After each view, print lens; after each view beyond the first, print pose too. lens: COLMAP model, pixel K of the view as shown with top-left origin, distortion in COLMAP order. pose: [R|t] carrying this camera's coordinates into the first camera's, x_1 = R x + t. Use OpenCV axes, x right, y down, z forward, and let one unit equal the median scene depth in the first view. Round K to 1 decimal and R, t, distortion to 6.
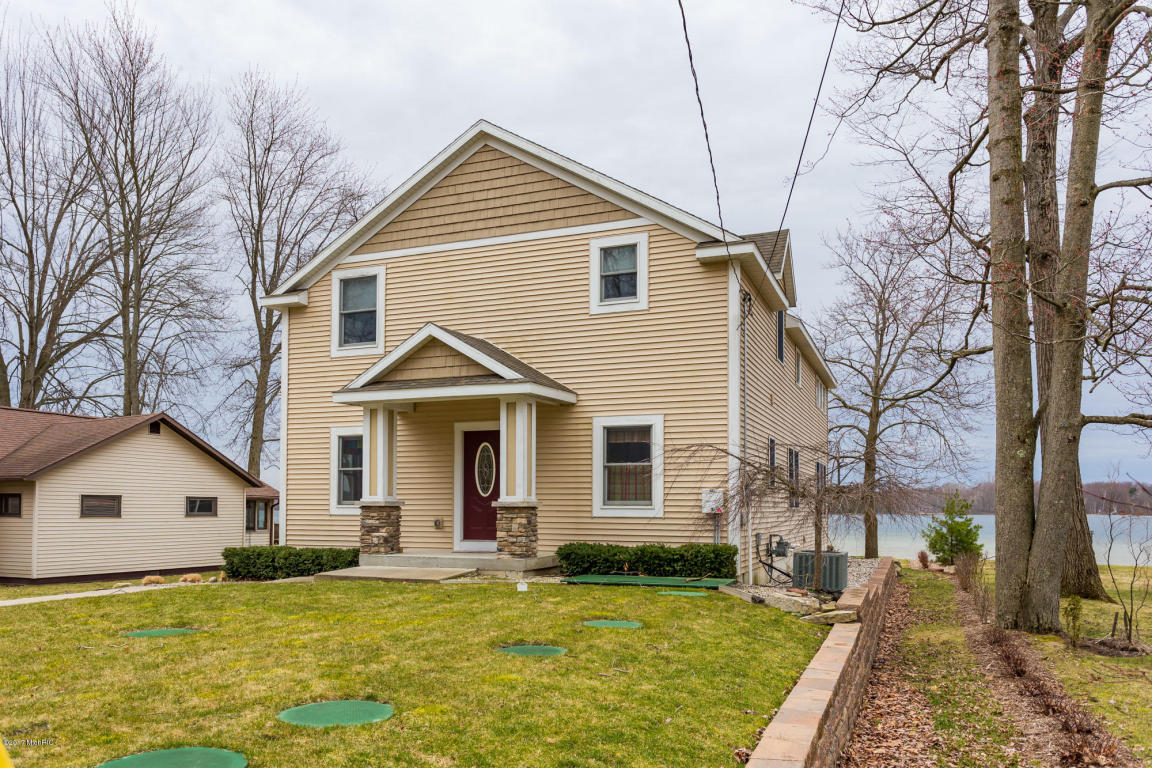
lens RADIAL K [[883.8, 0, 584.6], [0, 883.8, 383.1], [0, 0, 1]] dist [-0.003316, 0.005675]
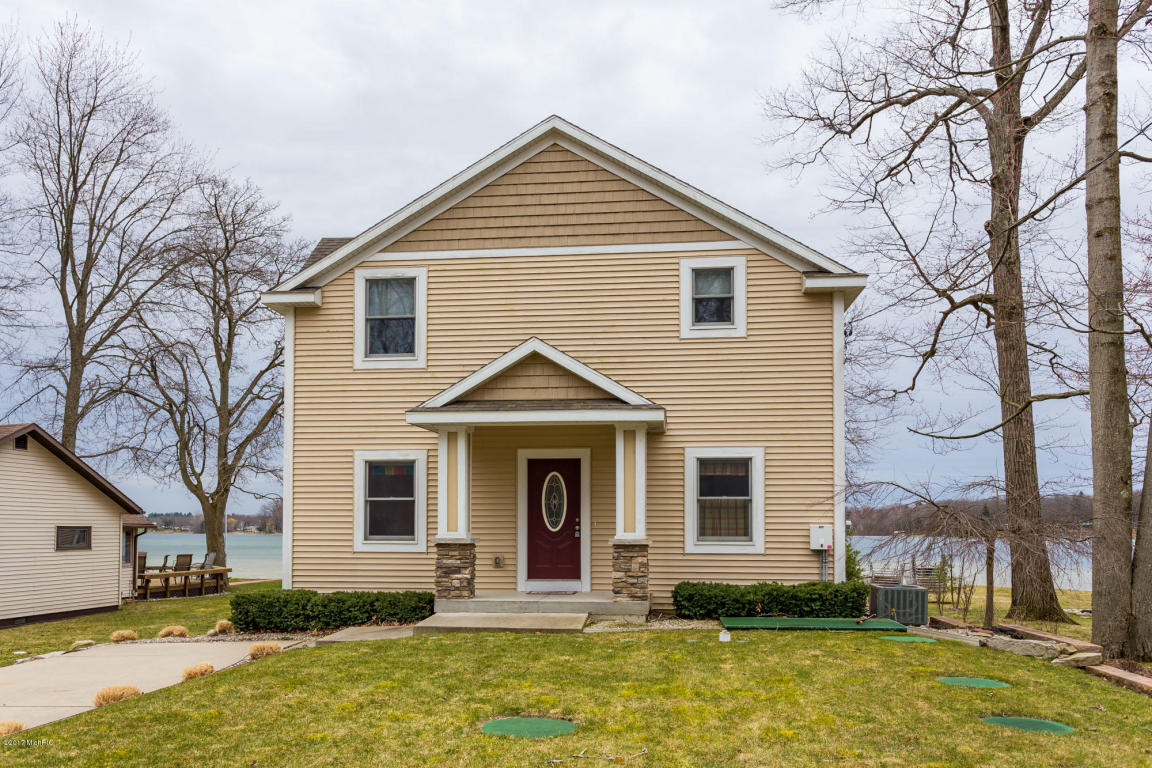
lens RADIAL K [[867.9, 0, 599.2], [0, 867.9, 416.9], [0, 0, 1]] dist [0.007929, -0.002012]
pose [[0.957906, 0.035212, 0.284914, -0.327410], [-0.038699, 0.999229, 0.006618, 0.003034], [-0.284461, -0.017366, 0.958530, 0.133106]]
